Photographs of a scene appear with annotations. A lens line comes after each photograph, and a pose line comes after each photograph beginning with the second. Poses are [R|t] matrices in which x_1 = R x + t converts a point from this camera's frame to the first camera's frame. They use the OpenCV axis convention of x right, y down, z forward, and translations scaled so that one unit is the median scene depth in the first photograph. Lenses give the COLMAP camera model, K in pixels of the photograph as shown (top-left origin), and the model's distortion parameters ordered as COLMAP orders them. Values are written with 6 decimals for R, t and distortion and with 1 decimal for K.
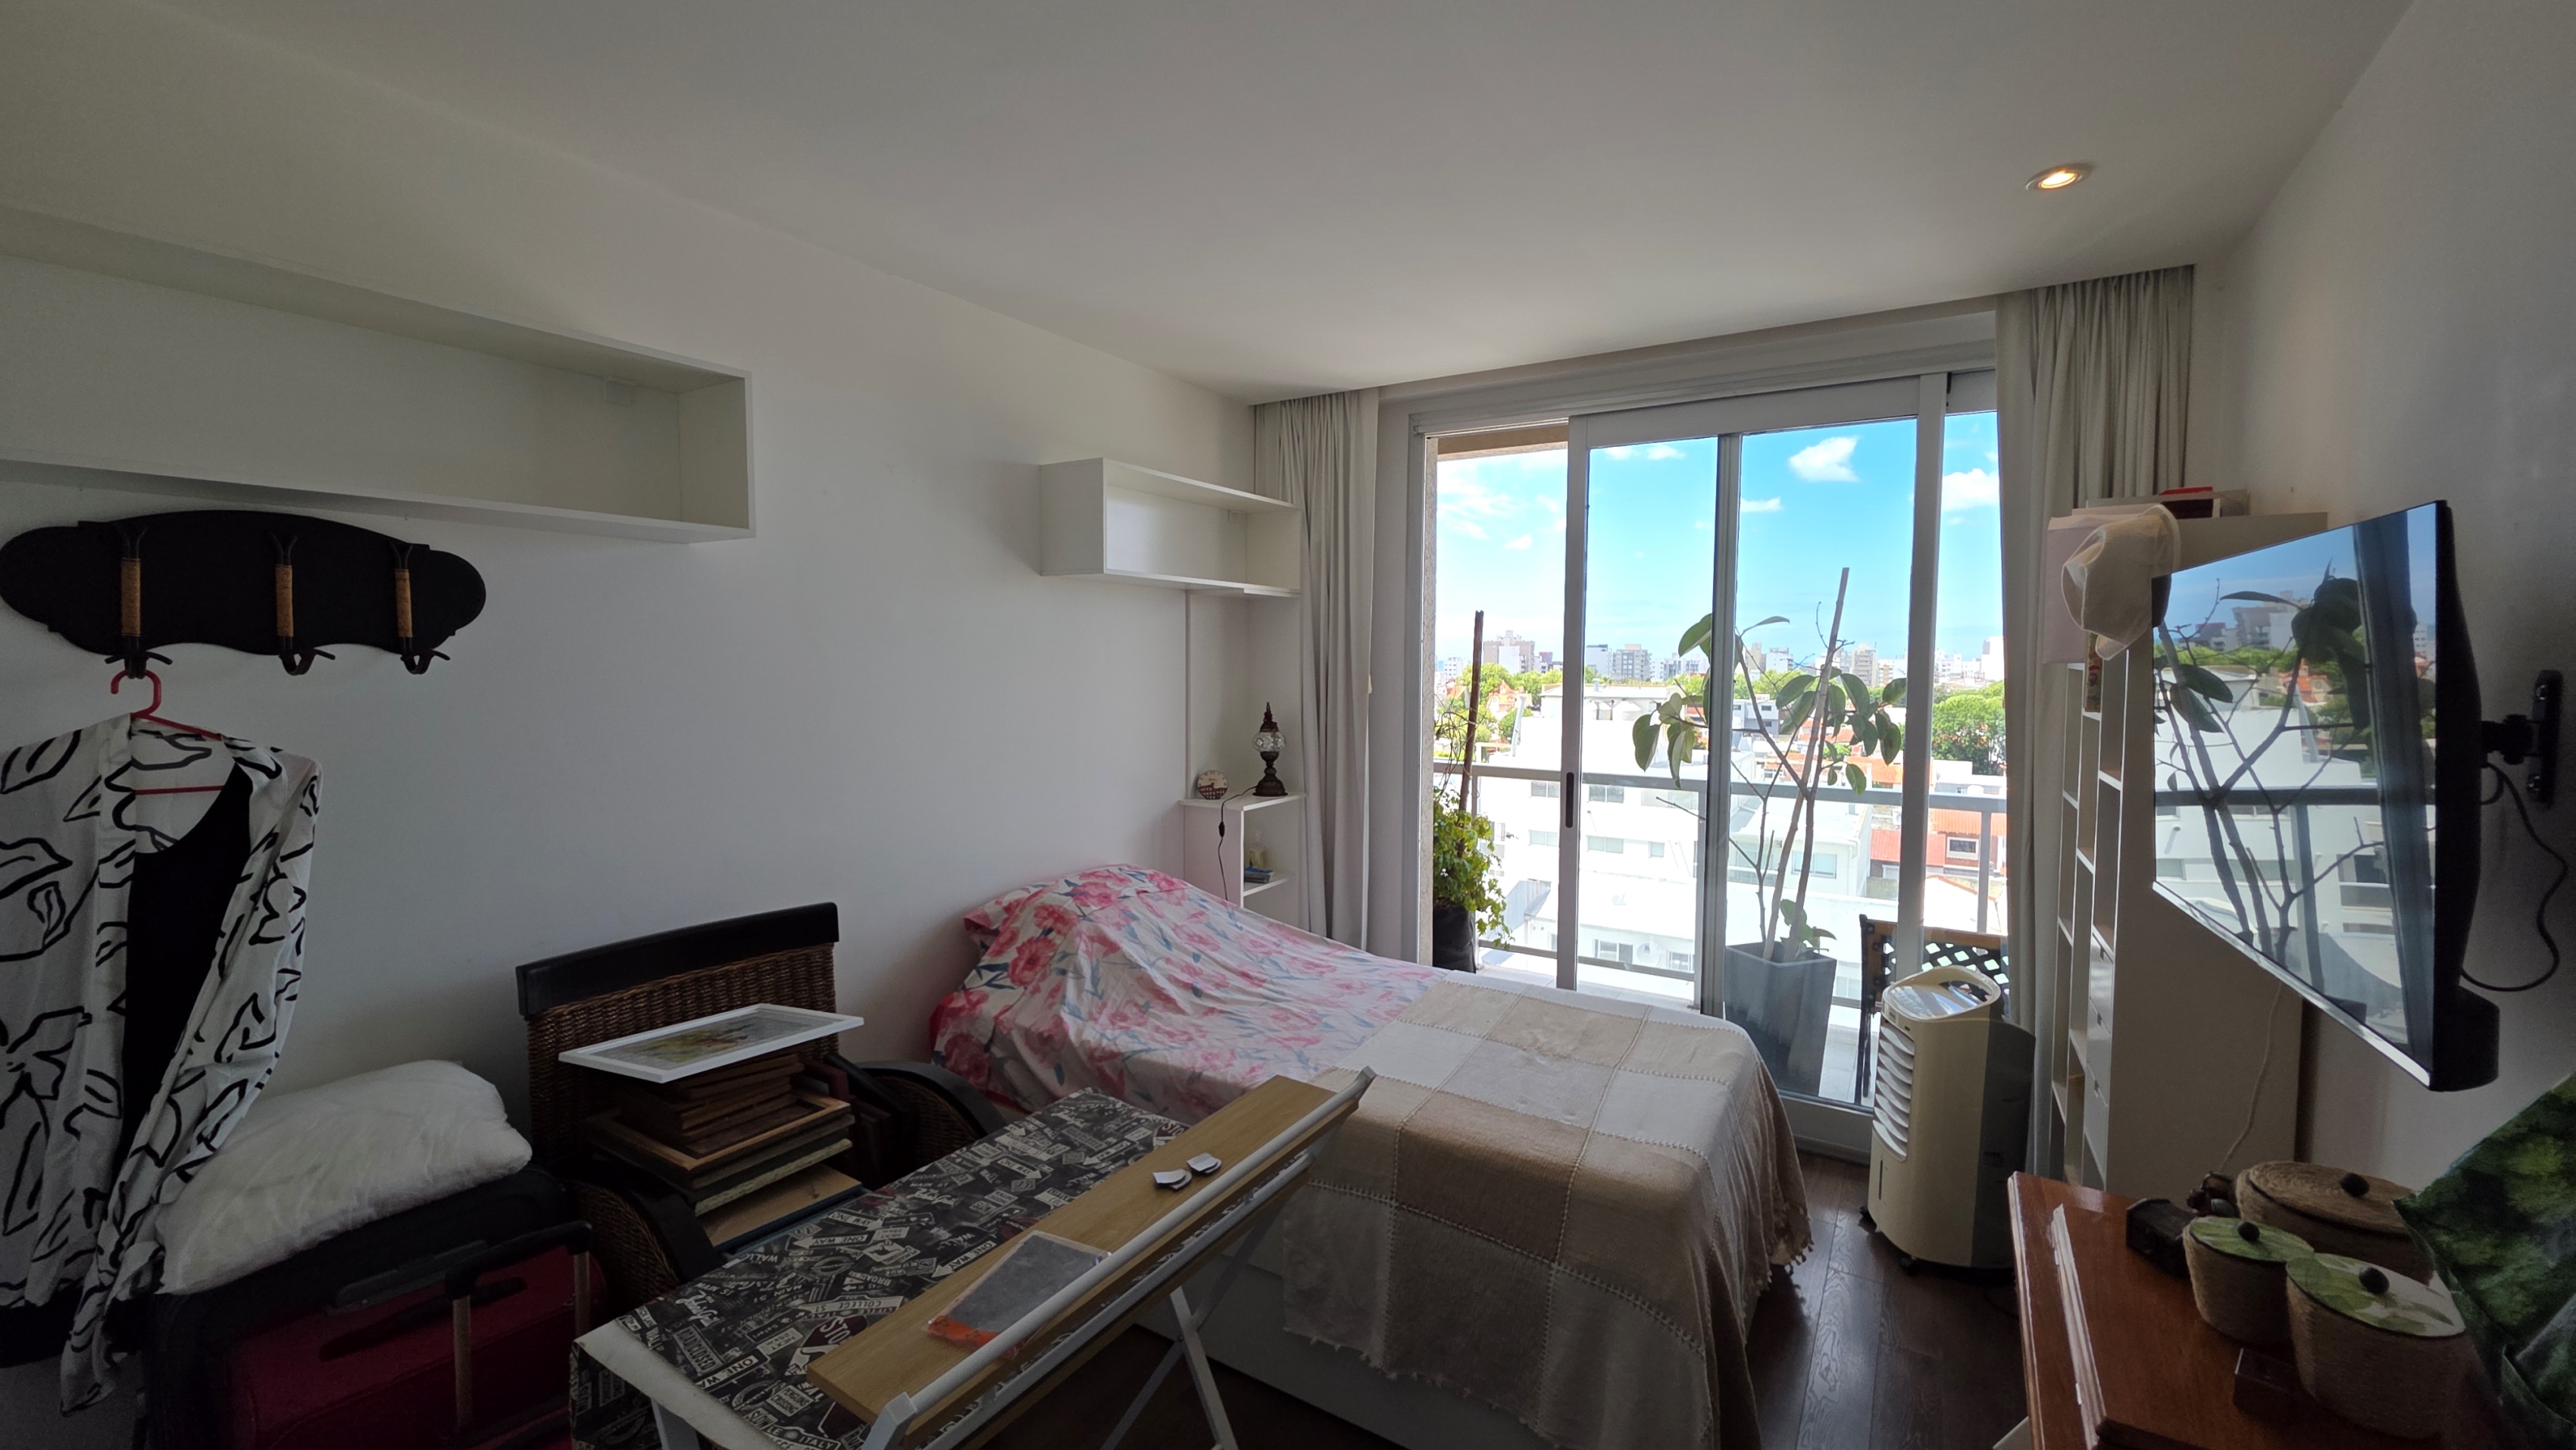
lens RADIAL K [[1031.8, 0, 1298.0], [0, 1031.8, 723.3], [0, 0, 1]] dist [0.003270, -0.002000]
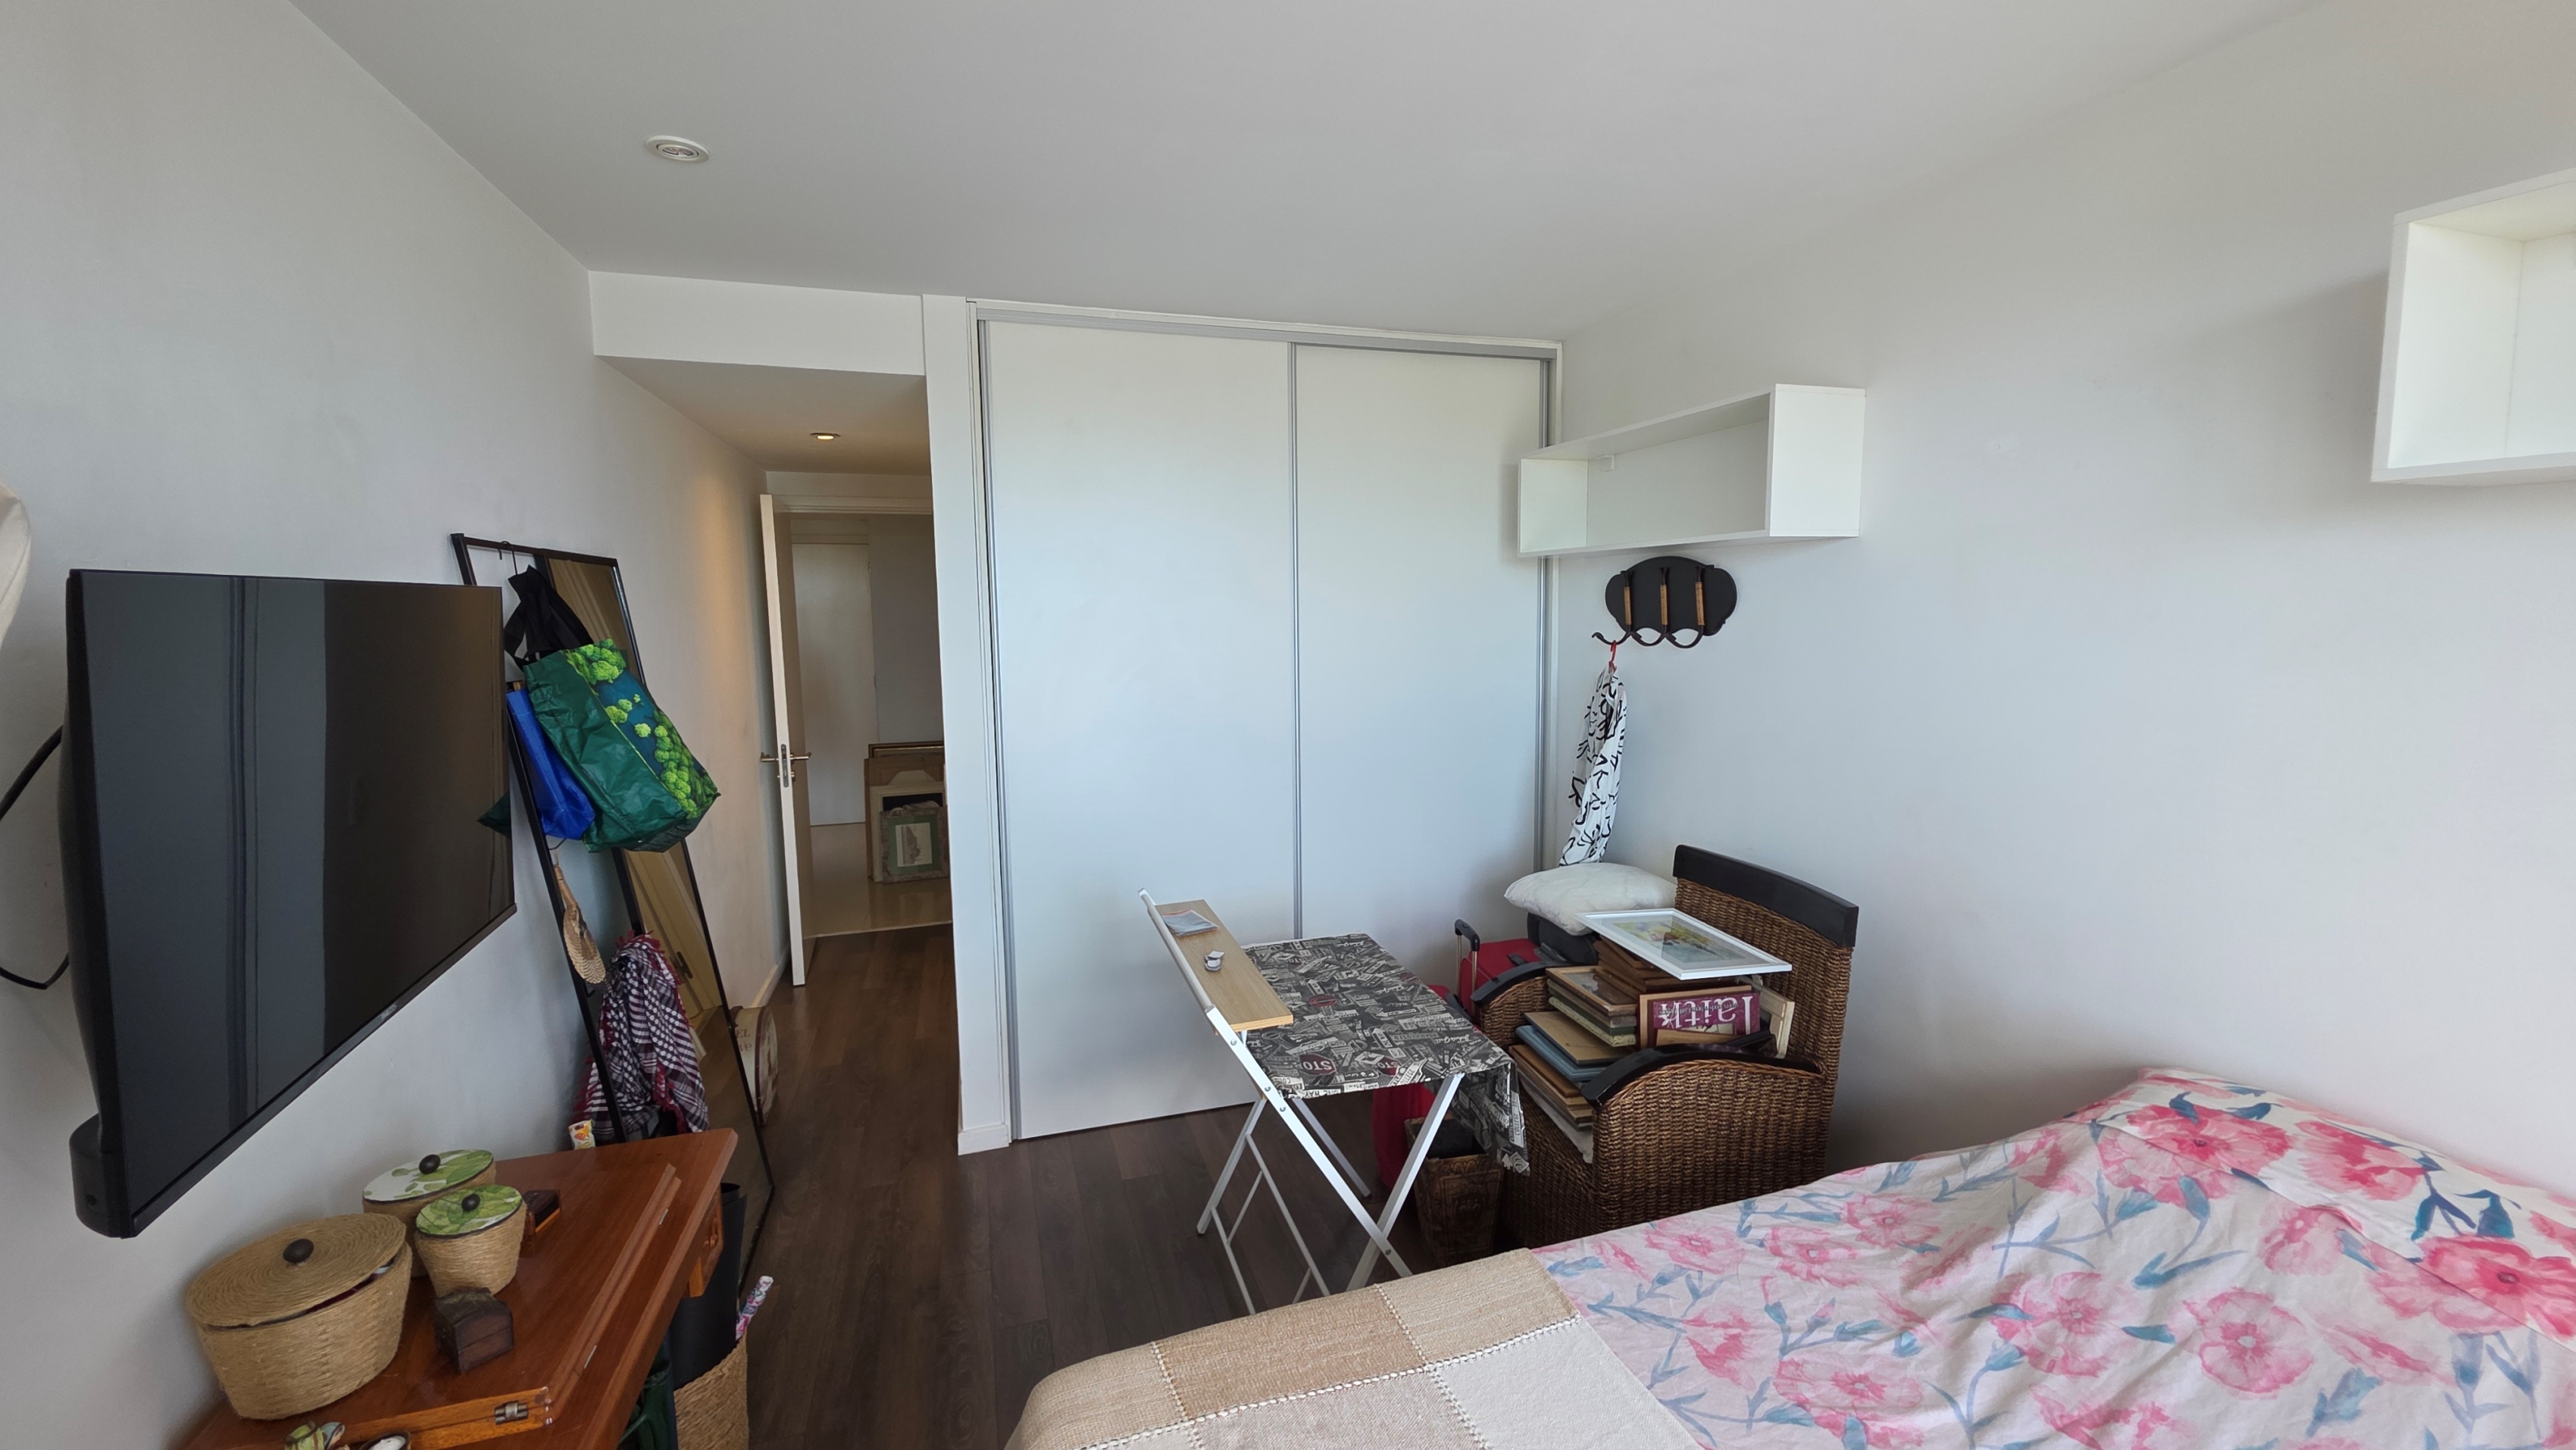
lens RADIAL K [[1031.8, 0, 1296.7], [0, 1031.8, 717.7], [0, 0, 1]] dist [0.003270, -0.002000]
pose [[-0.648571, 0.085027, -0.756390, 0.821150], [-0.046025, 0.987542, 0.150475, -0.166561], [0.759761, 0.132407, -0.636578, 1.679881]]
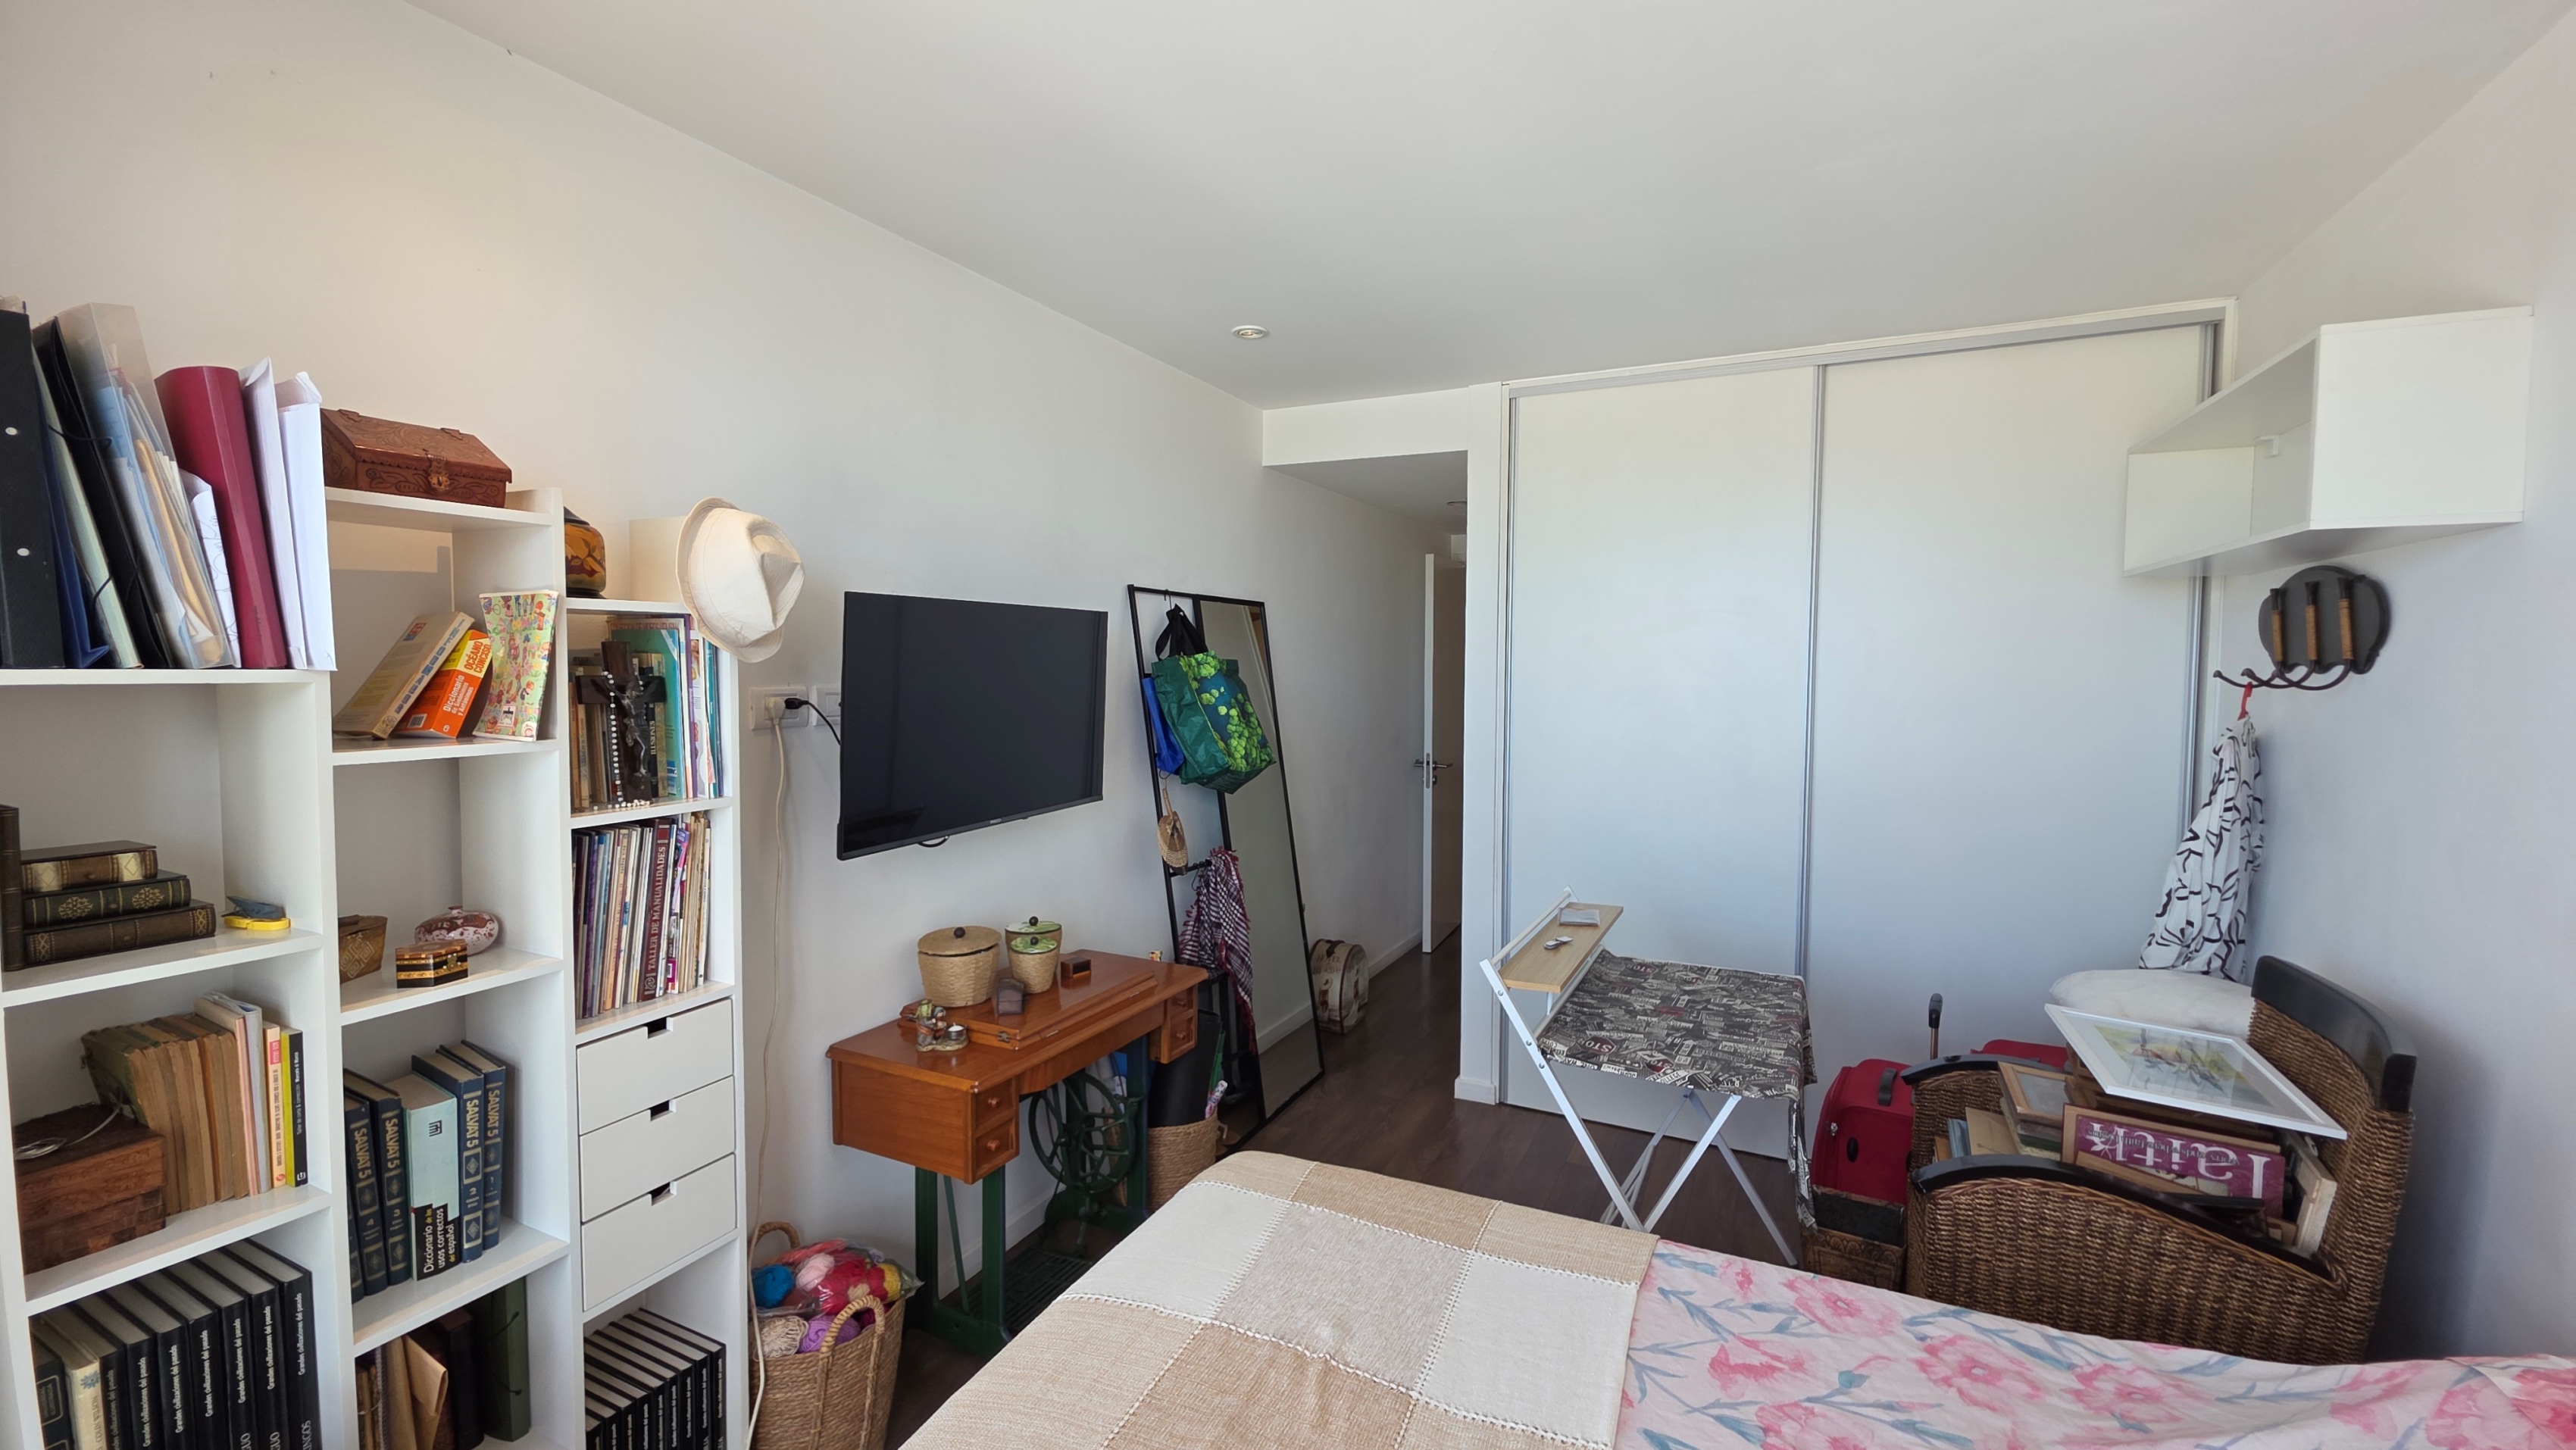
lens RADIAL K [[1031.8, 0, 1287.9], [0, 1031.8, 718.7], [0, 0, 1]] dist [0.003270, -0.002000]
pose [[-0.995229, -0.006020, -0.097382, 0.445489], [-0.018200, 0.992031, 0.124673, -0.150188], [0.095856, 0.125850, -0.987407, 2.182447]]
